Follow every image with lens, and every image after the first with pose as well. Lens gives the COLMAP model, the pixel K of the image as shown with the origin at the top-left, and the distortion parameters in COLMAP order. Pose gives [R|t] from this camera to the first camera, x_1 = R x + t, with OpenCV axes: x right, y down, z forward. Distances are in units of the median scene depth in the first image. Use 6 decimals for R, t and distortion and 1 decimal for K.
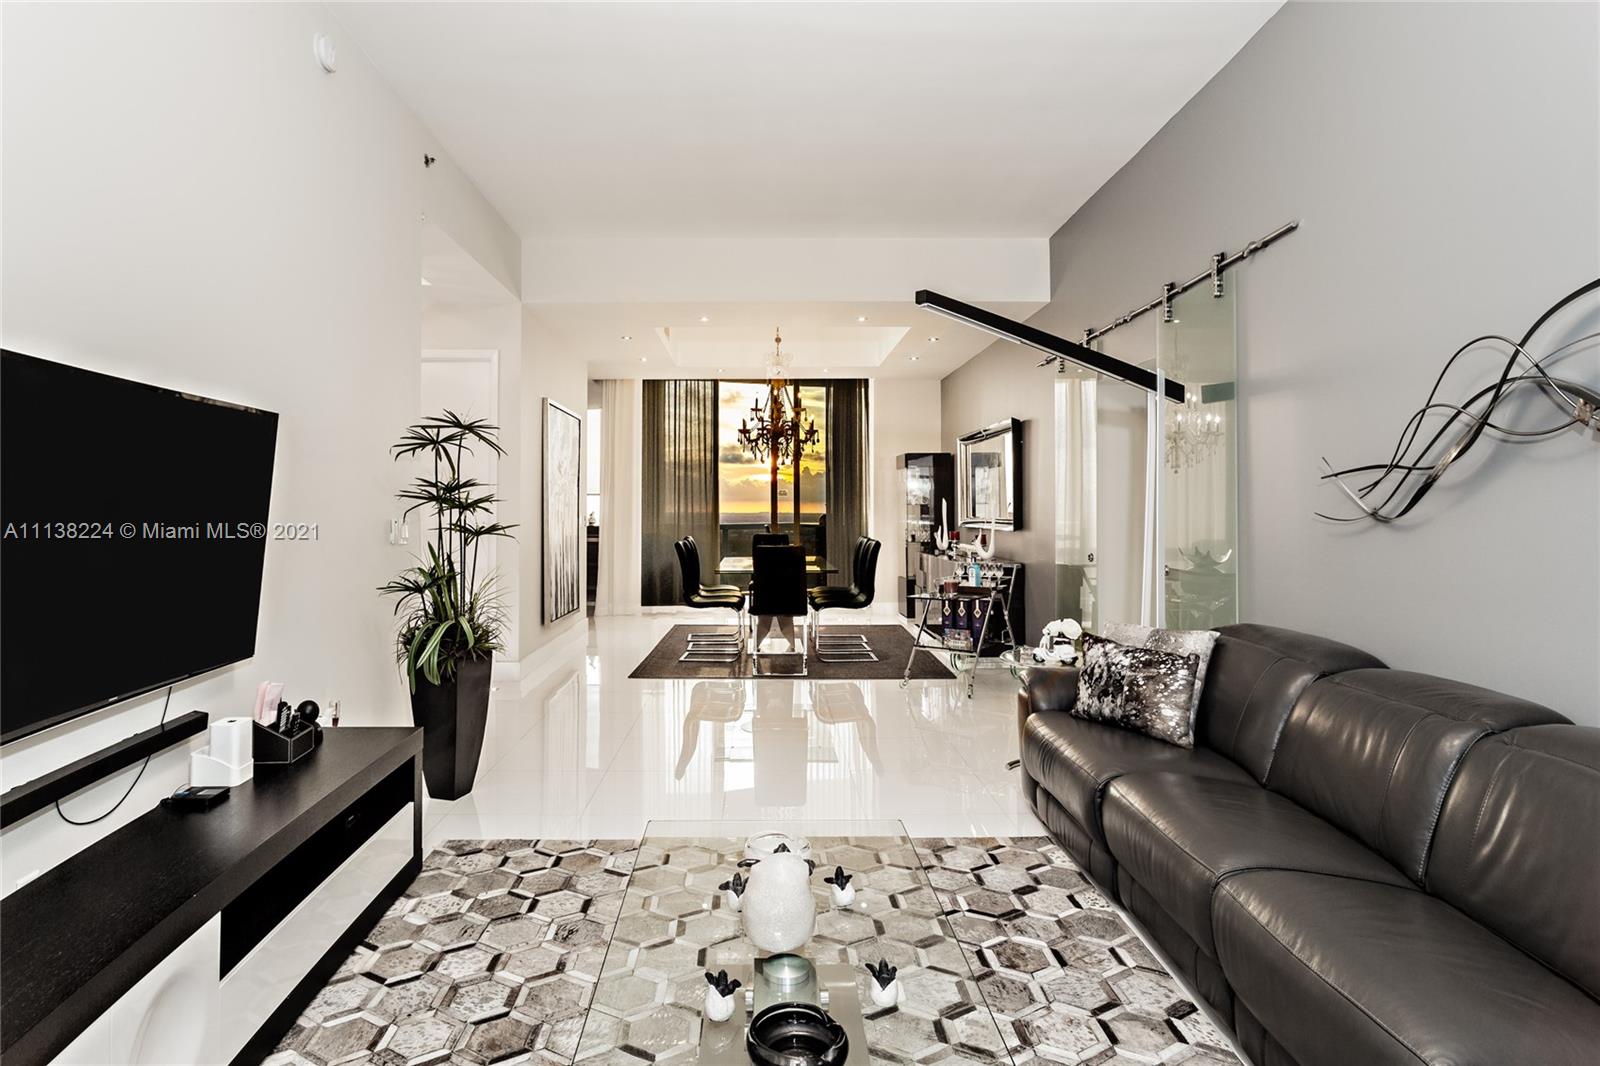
lens RADIAL K [[841.4, 0, 680.4], [0, 841.4, 526.0], [0, 0, 1]] dist [-0.022815, 0.003090]
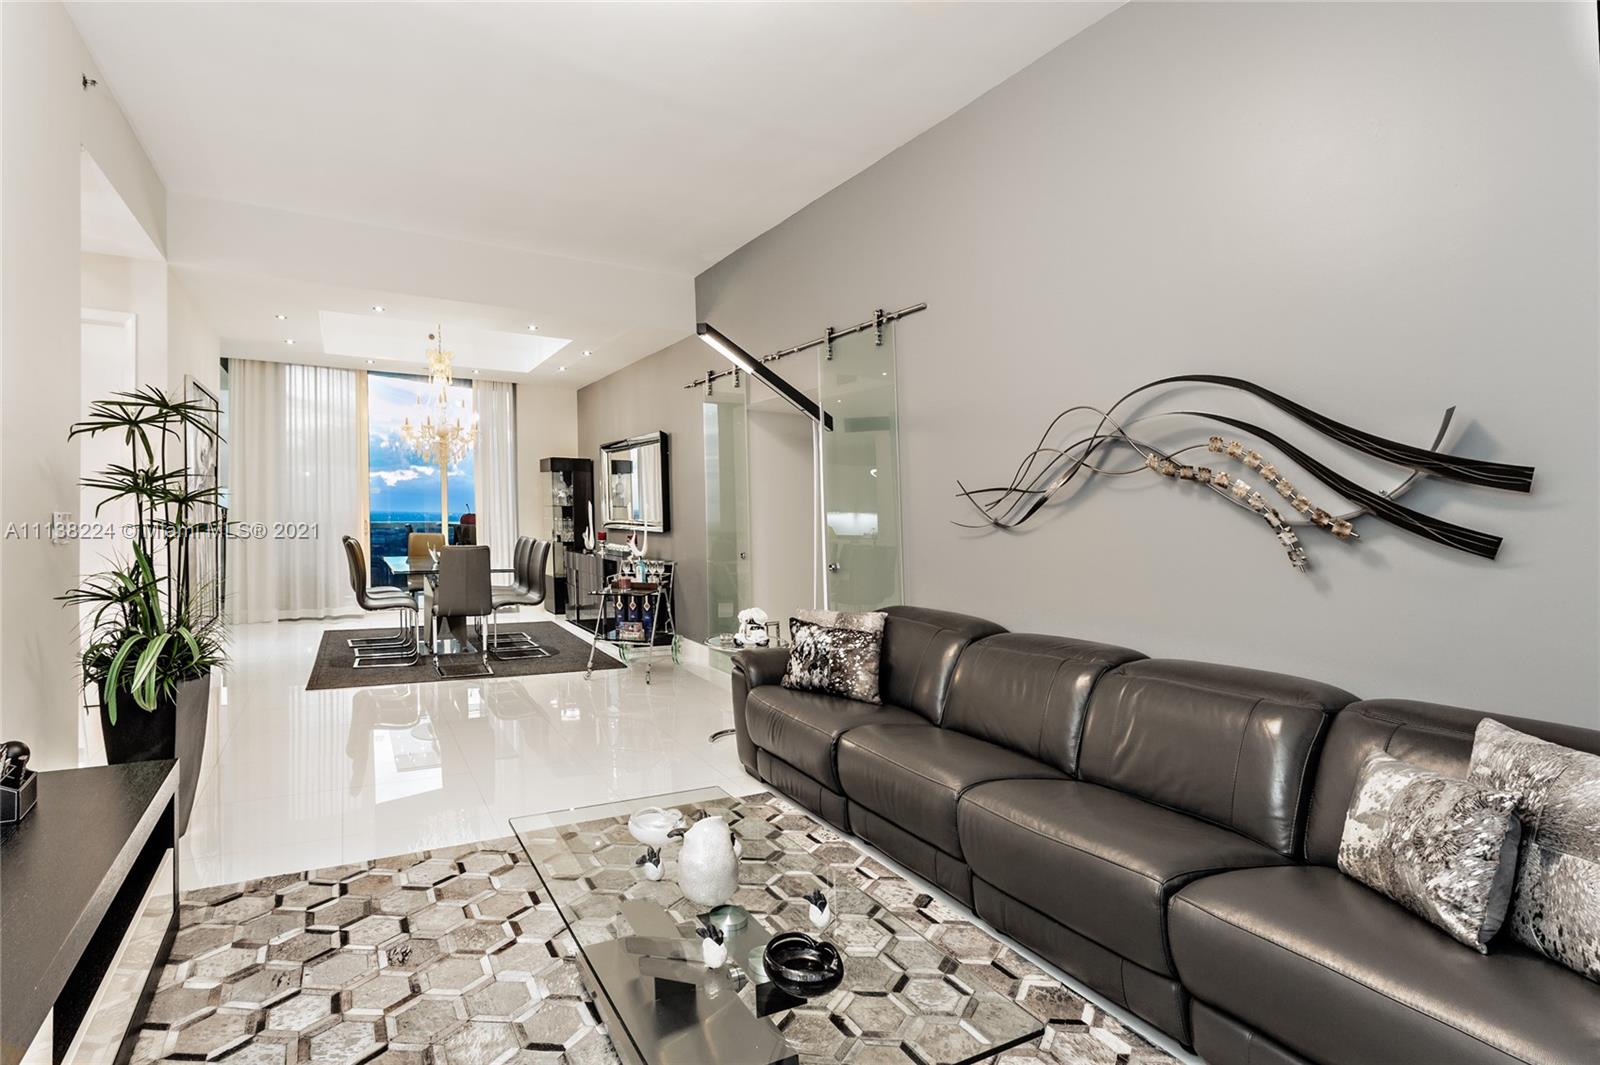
lens RADIAL K [[841.4, 0, 675.7], [0, 841.4, 503.3], [0, 0, 1]] dist [-0.022815, 0.003090]
pose [[0.879269, 0.023170, 0.475762, -0.263302], [-0.010504, 0.999517, -0.029264, -0.000615], [-0.476210, 0.020734, 0.879087, 0.010301]]
